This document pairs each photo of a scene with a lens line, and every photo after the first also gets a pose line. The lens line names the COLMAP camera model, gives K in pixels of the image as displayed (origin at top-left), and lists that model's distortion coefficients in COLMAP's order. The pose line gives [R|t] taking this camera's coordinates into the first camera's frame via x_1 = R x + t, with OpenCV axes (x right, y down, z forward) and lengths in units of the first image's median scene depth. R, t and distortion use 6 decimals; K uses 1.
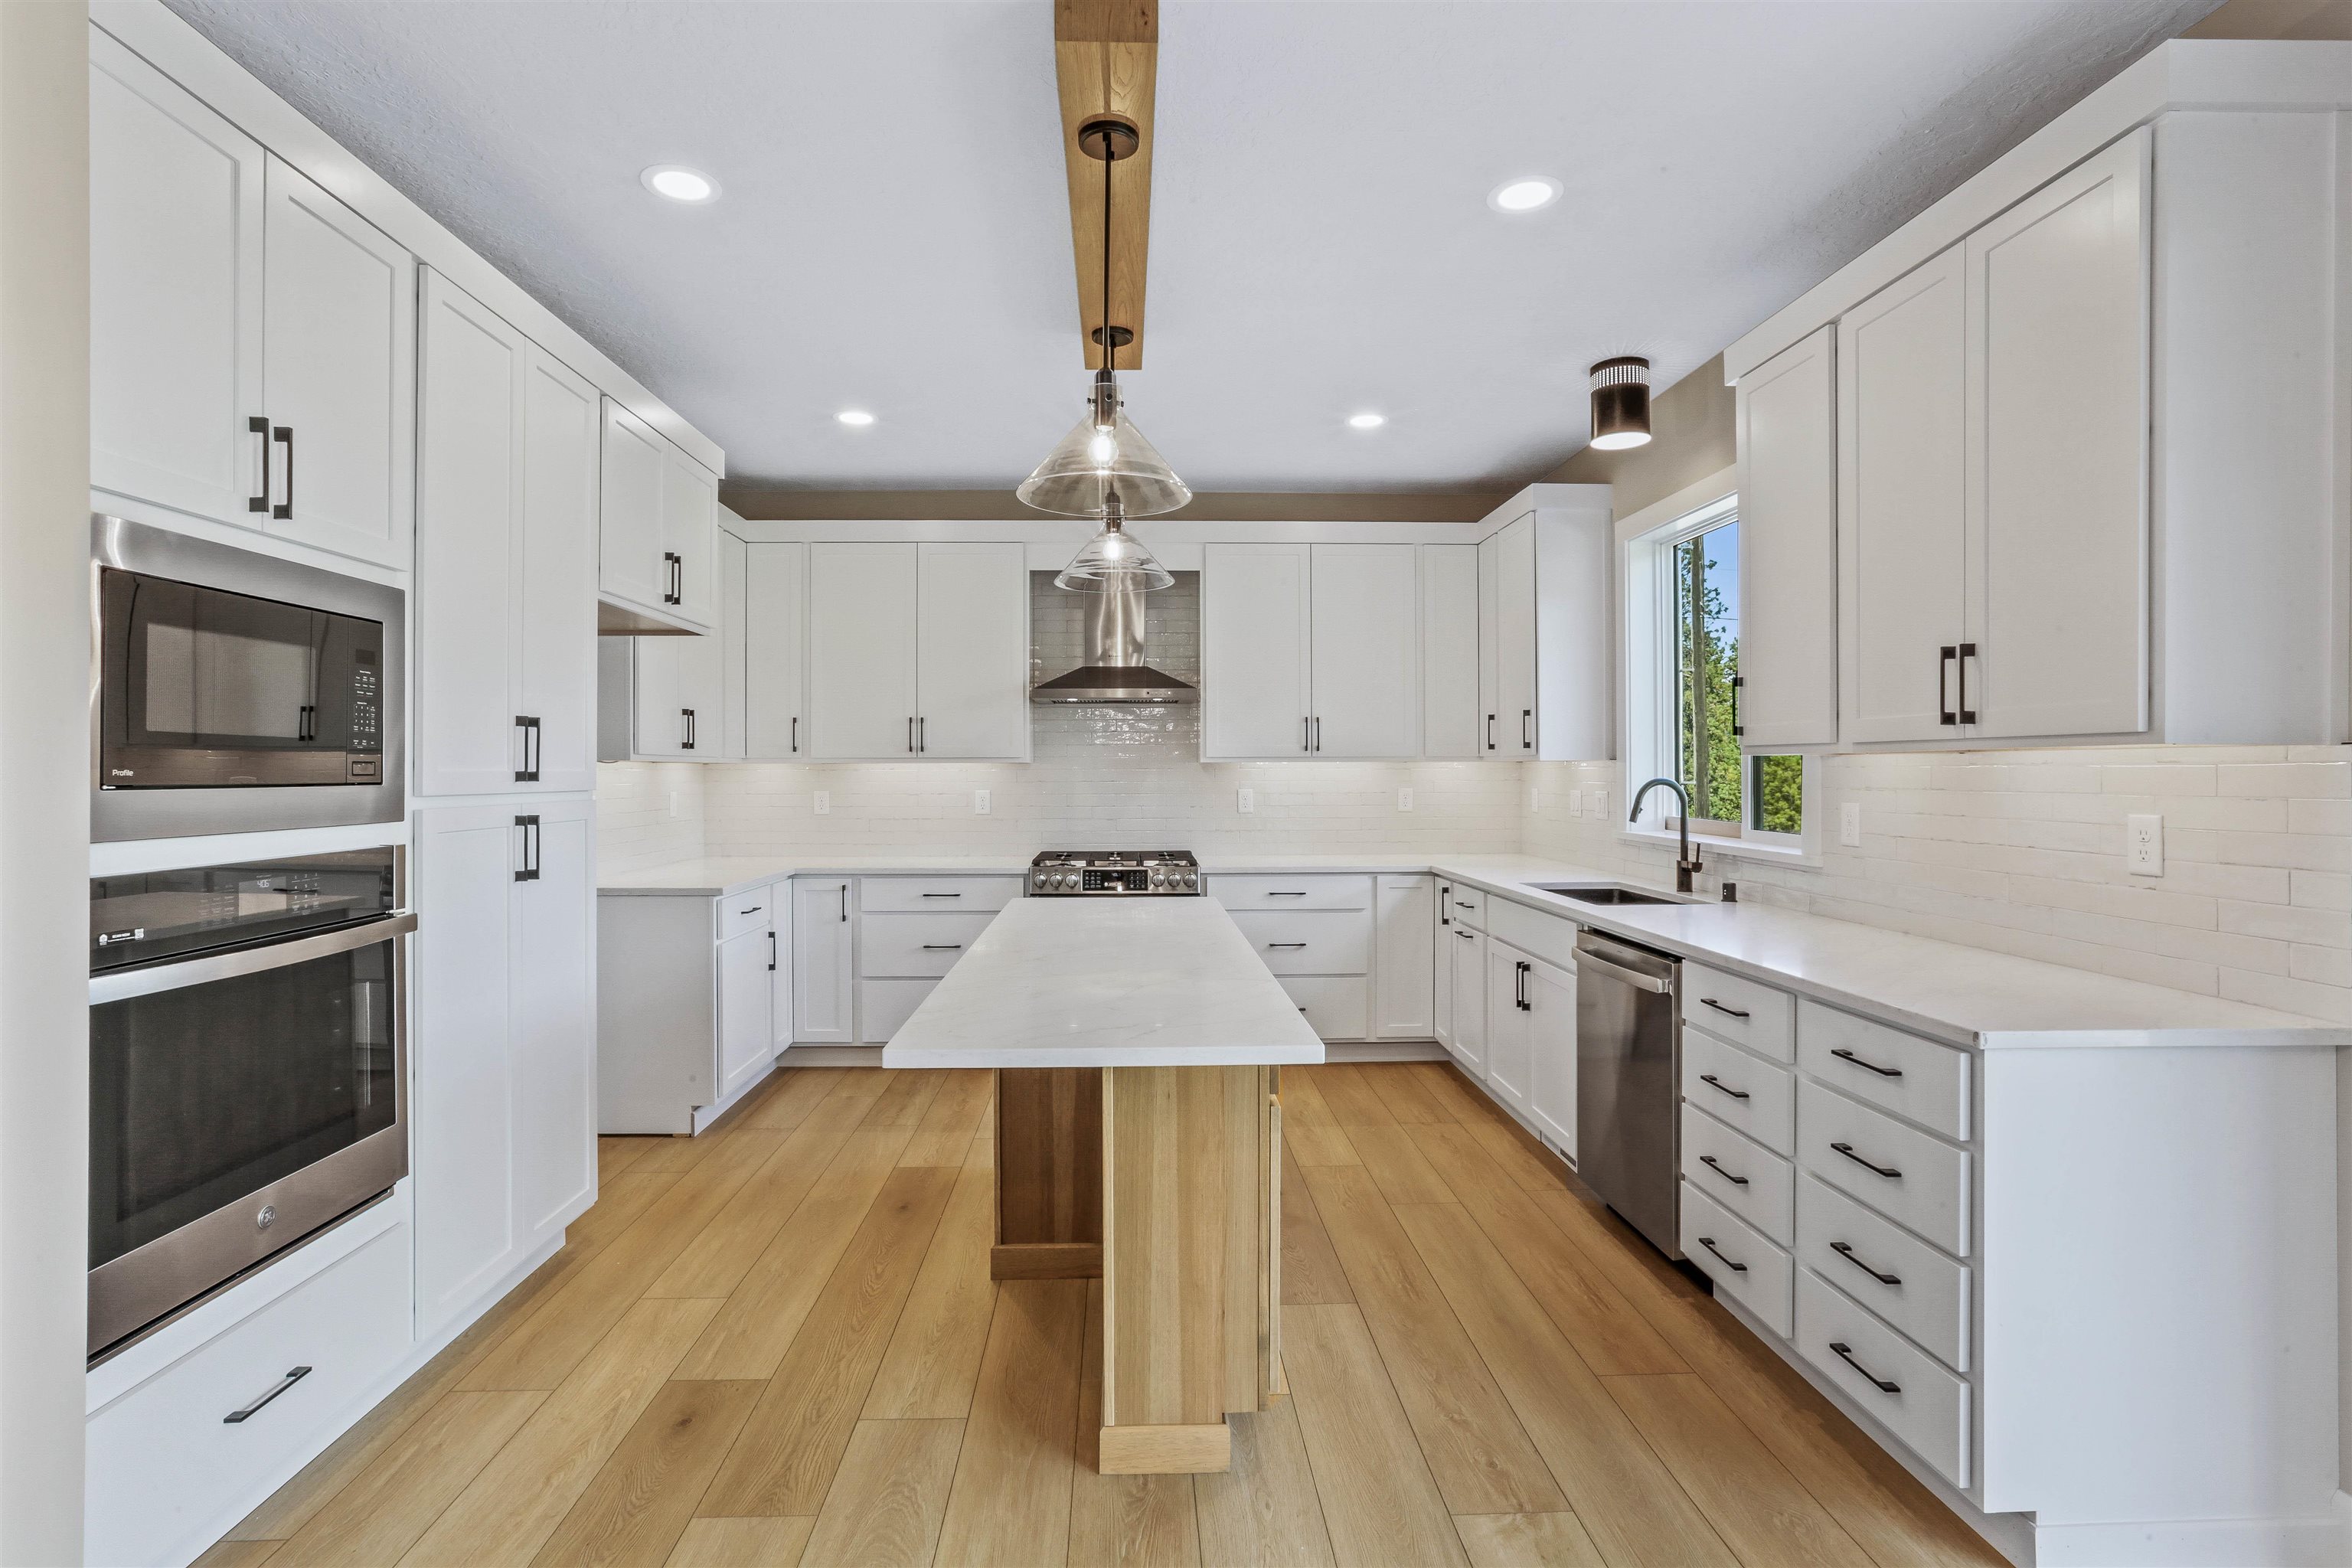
lens RADIAL K [[1129.2, 0, 1165.1], [0, 1129.2, 766.6], [0, 0, 1]] dist [-0.048545, 0.024347]
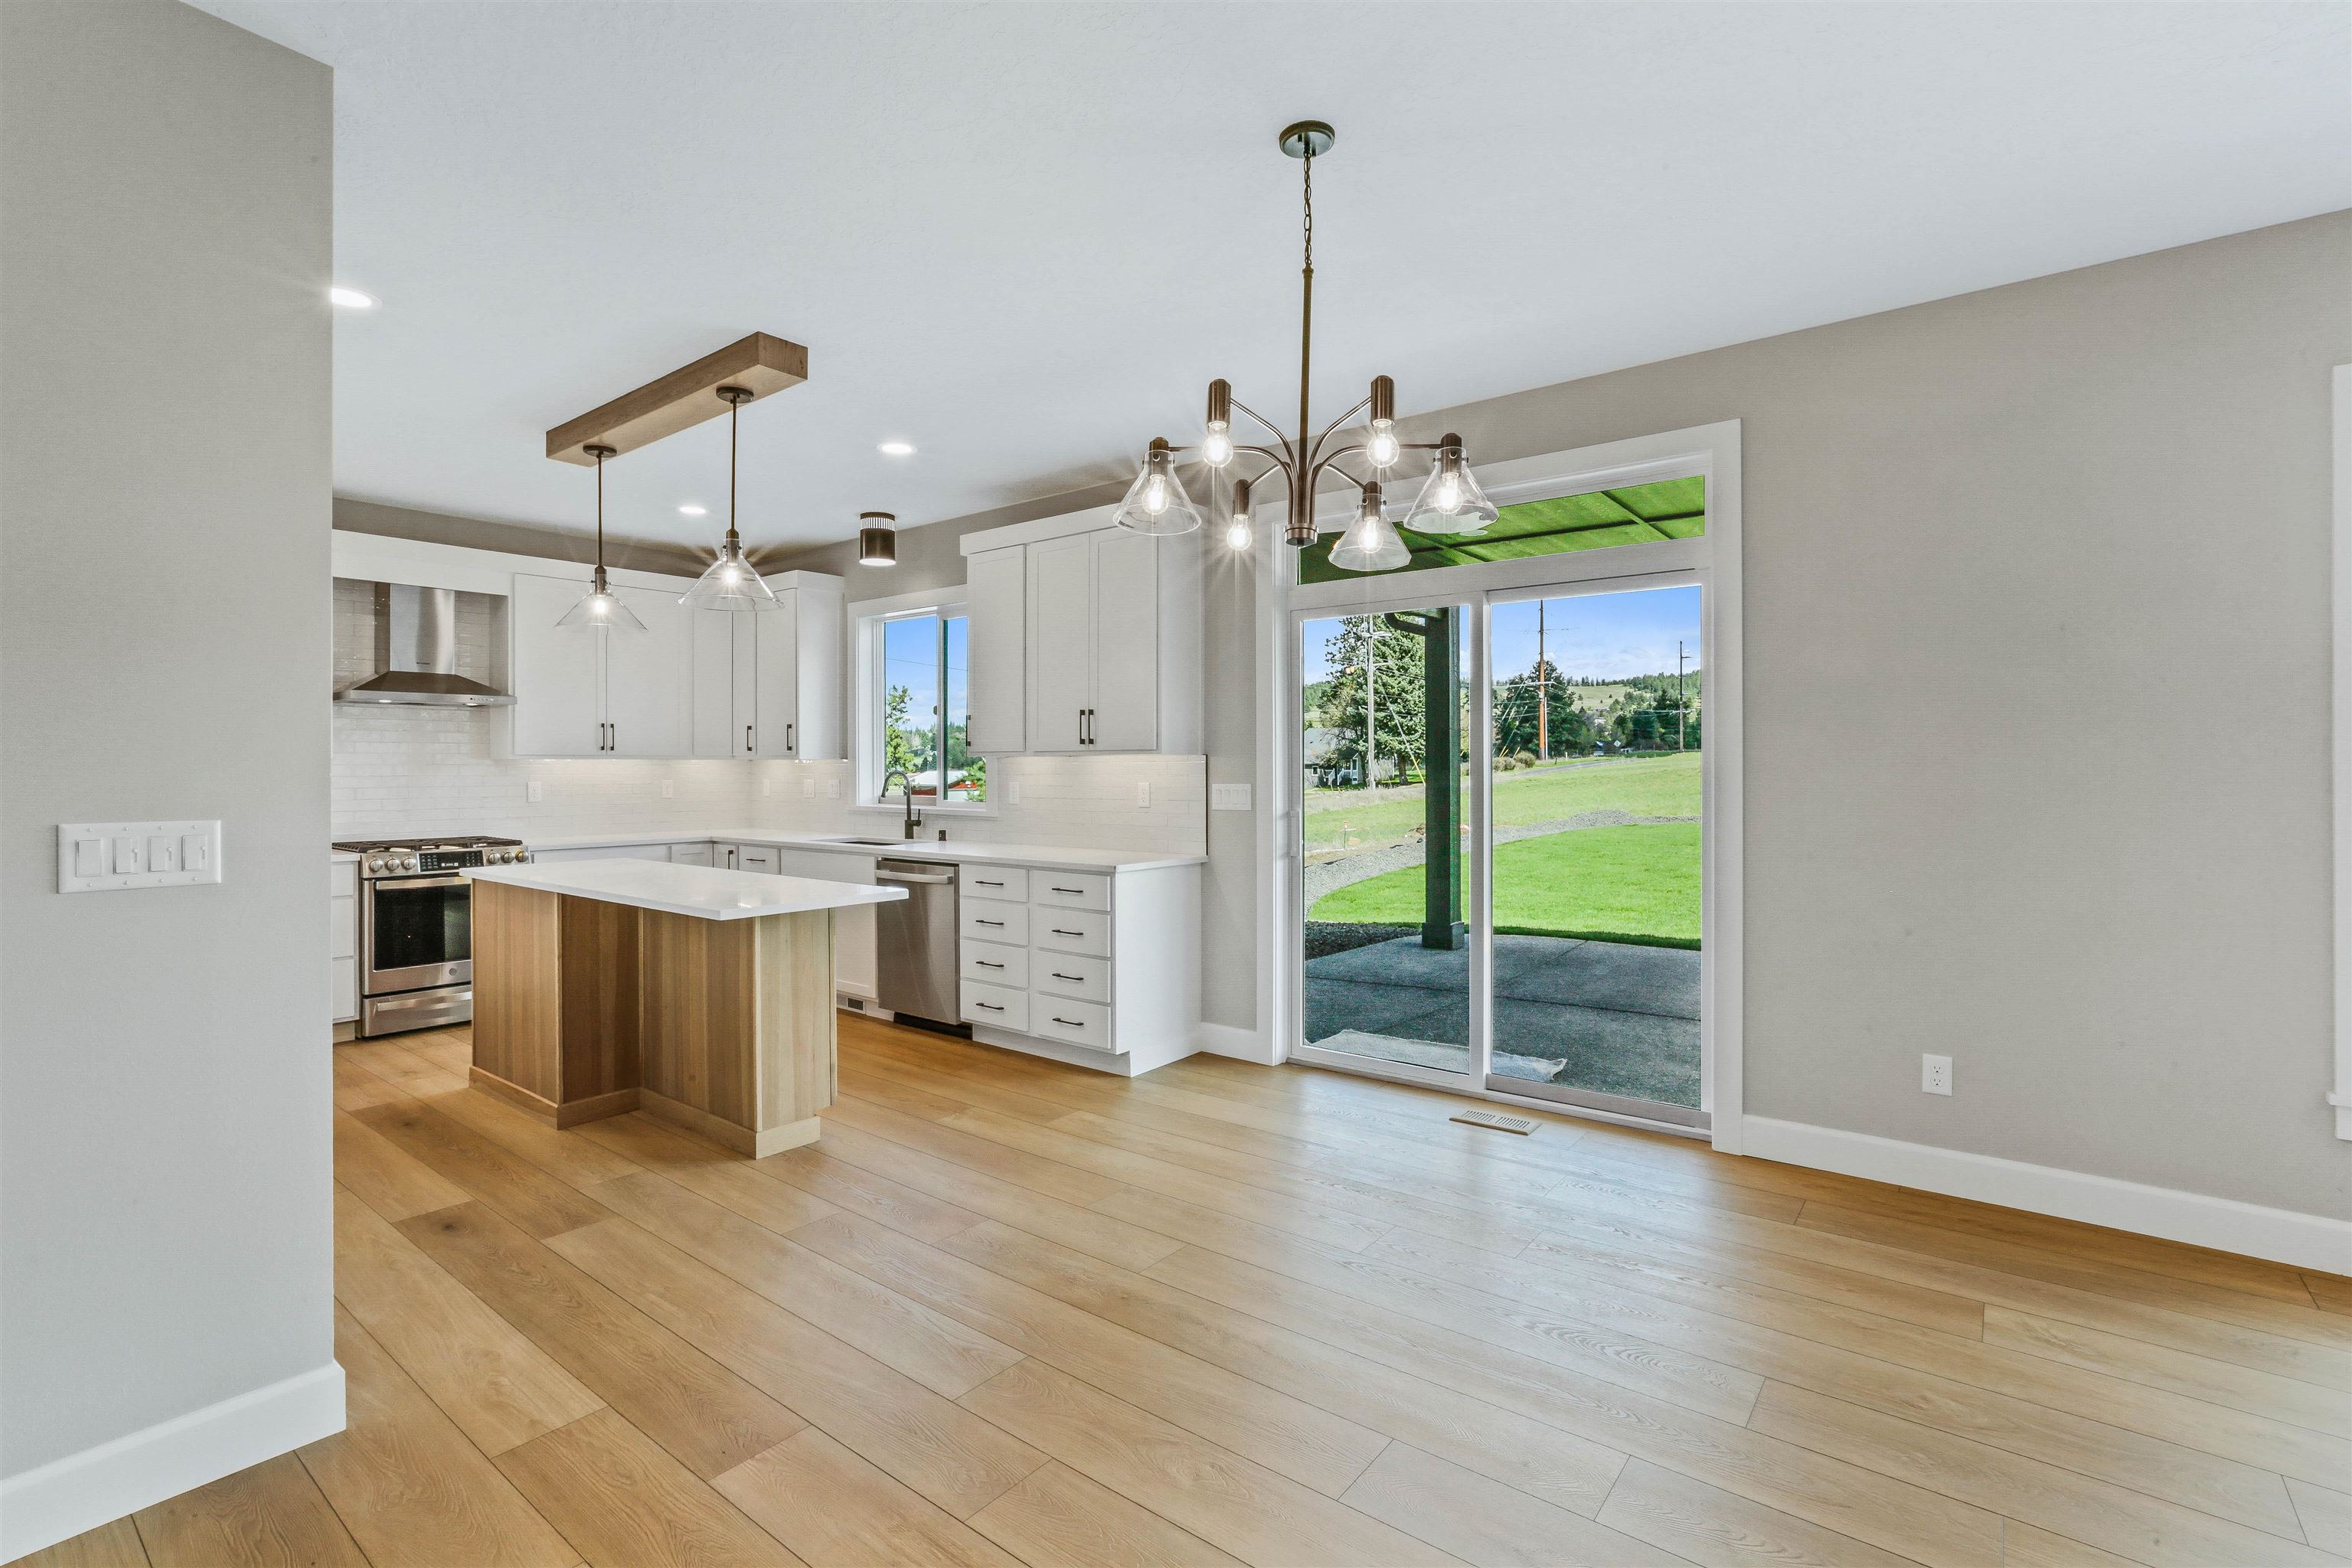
lens RADIAL K [[1074.4, 0, 1159.8], [0, 1074.4, 778.4], [0, 0, 1]] dist [-0.046575, 0.021336]
pose [[0.652748, -0.007882, 0.757534, -0.542535], [-0.001030, 0.999936, 0.011292, 0.004450], [-0.757574, -0.008152, 0.652698, -0.351143]]
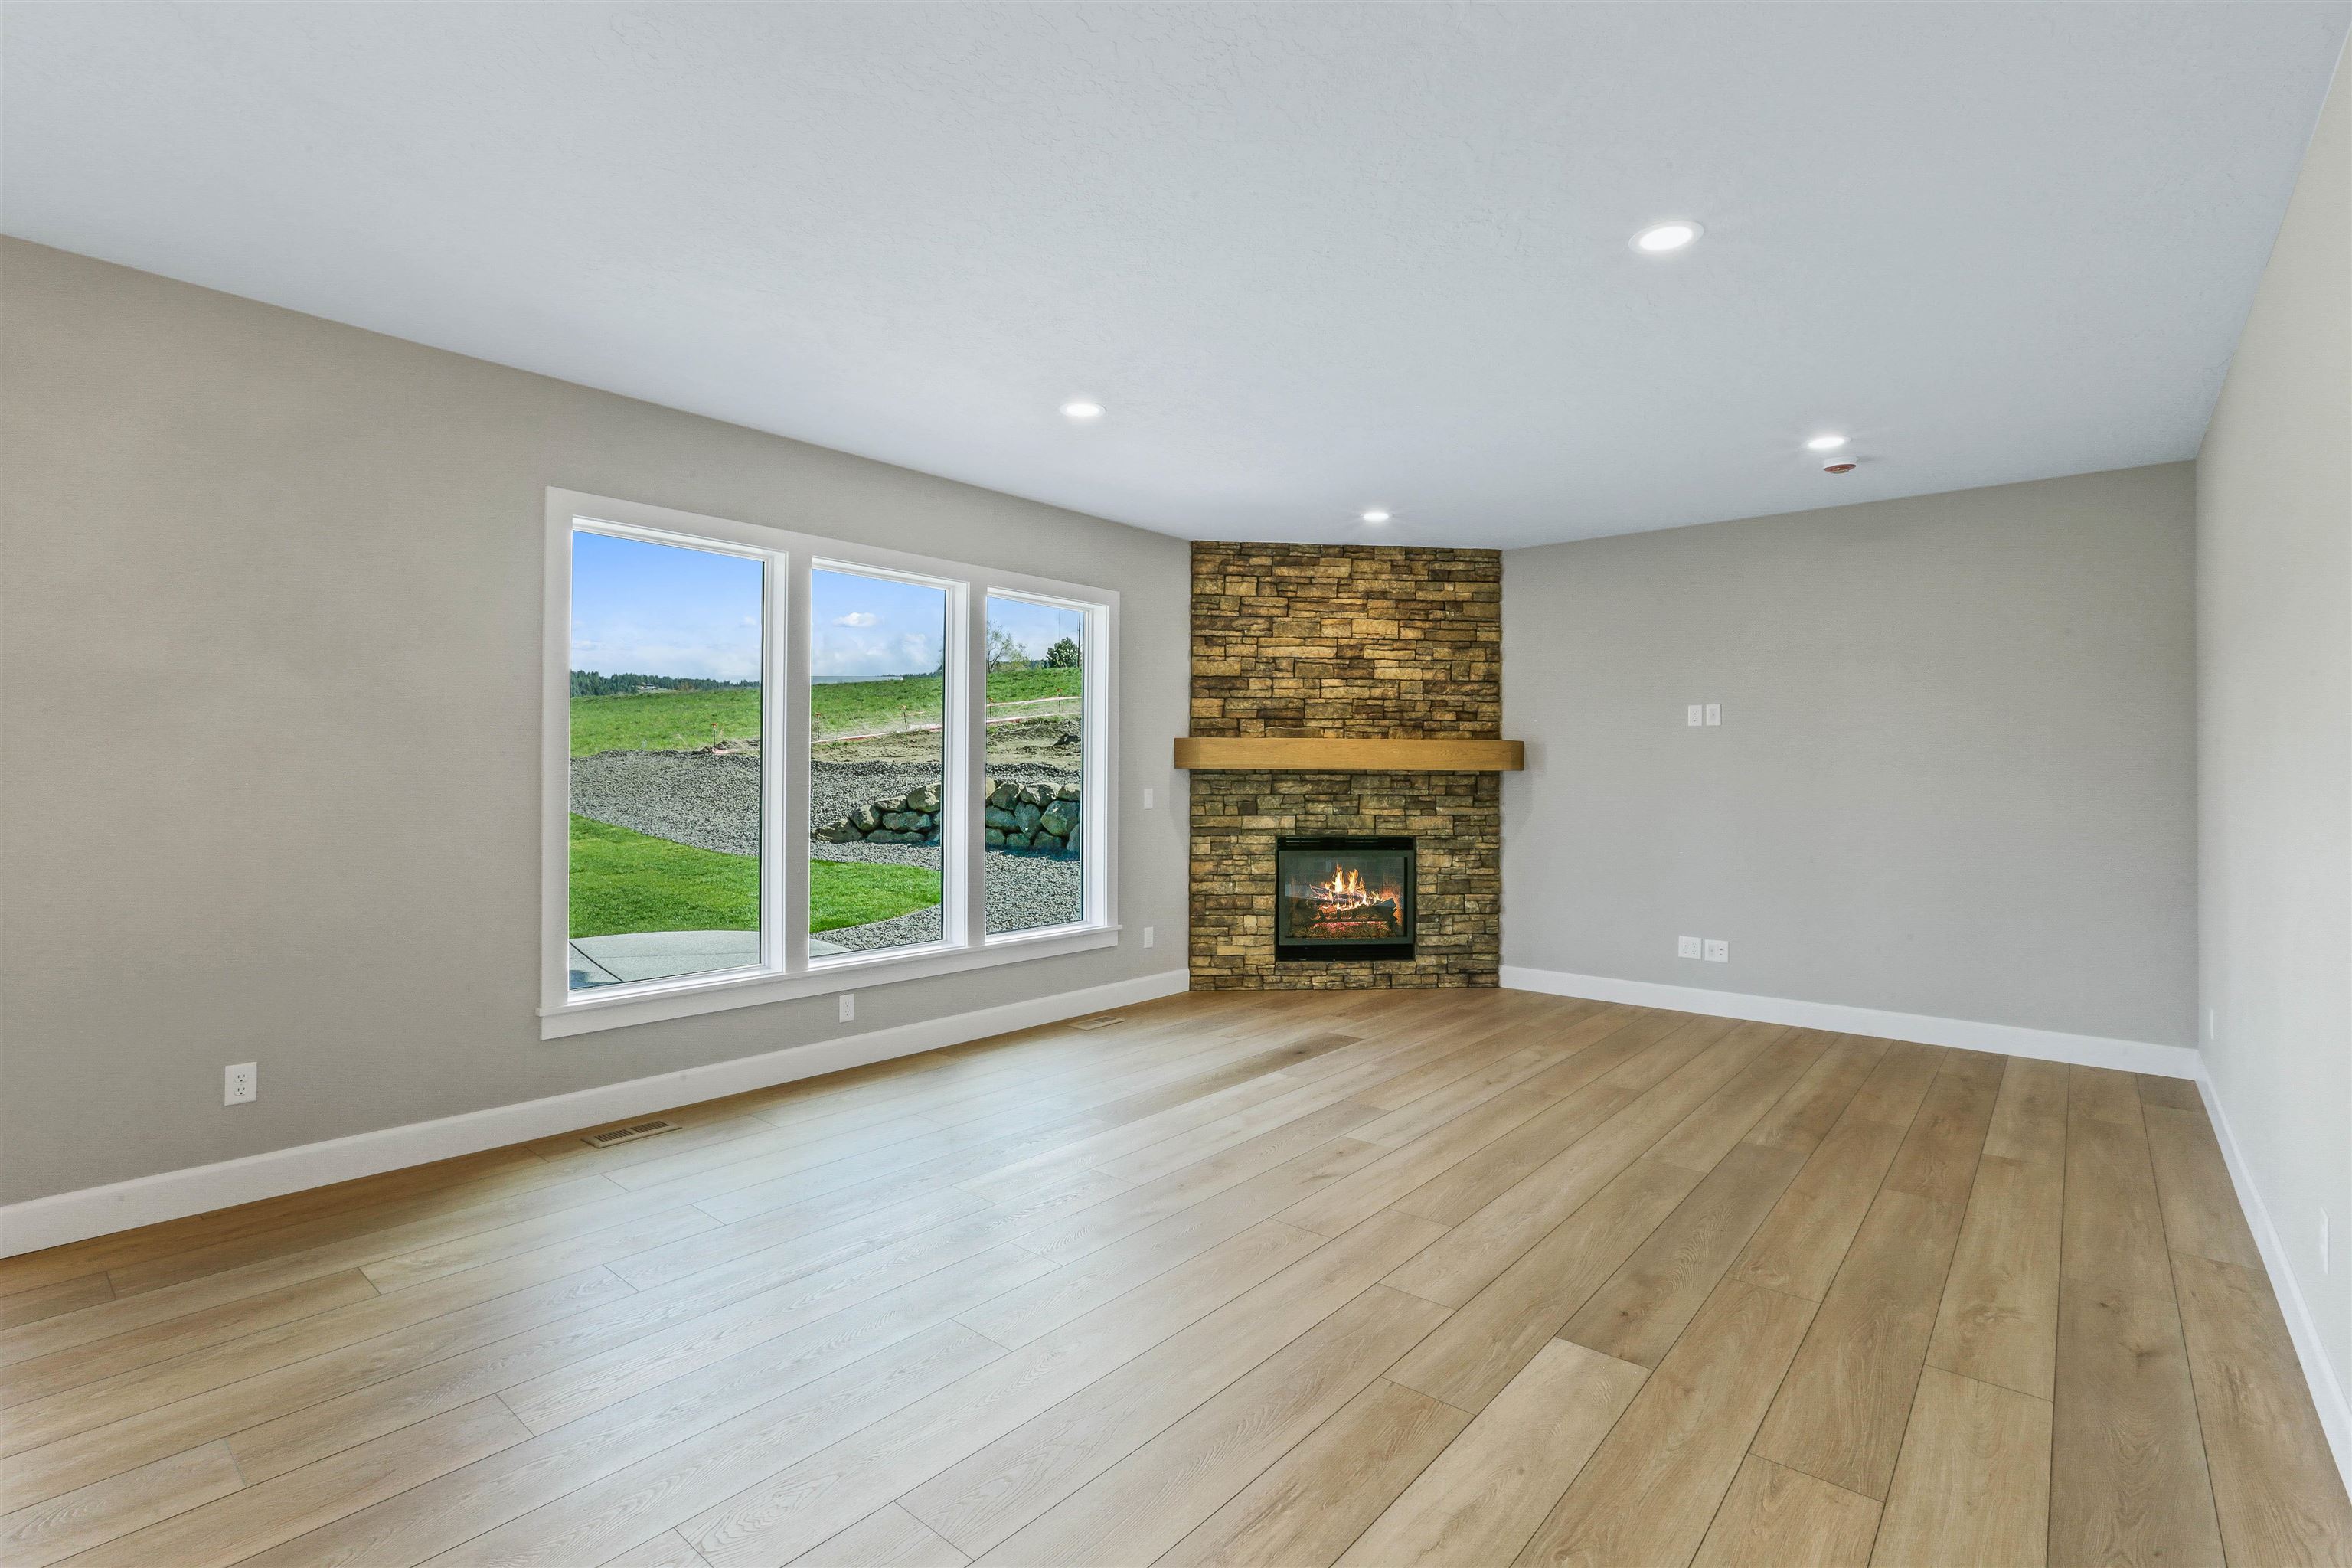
lens RADIAL K [[1074.4, 0, 1159.8], [0, 1074.4, 778.4], [0, 0, 1]] dist [-0.046575, 0.021336]
pose [[-0.729368, -0.003744, 0.684111, -0.593079], [-0.006938, 0.999974, -0.001924, 0.007707], [-0.684086, -0.006149, -0.729375, -0.150306]]
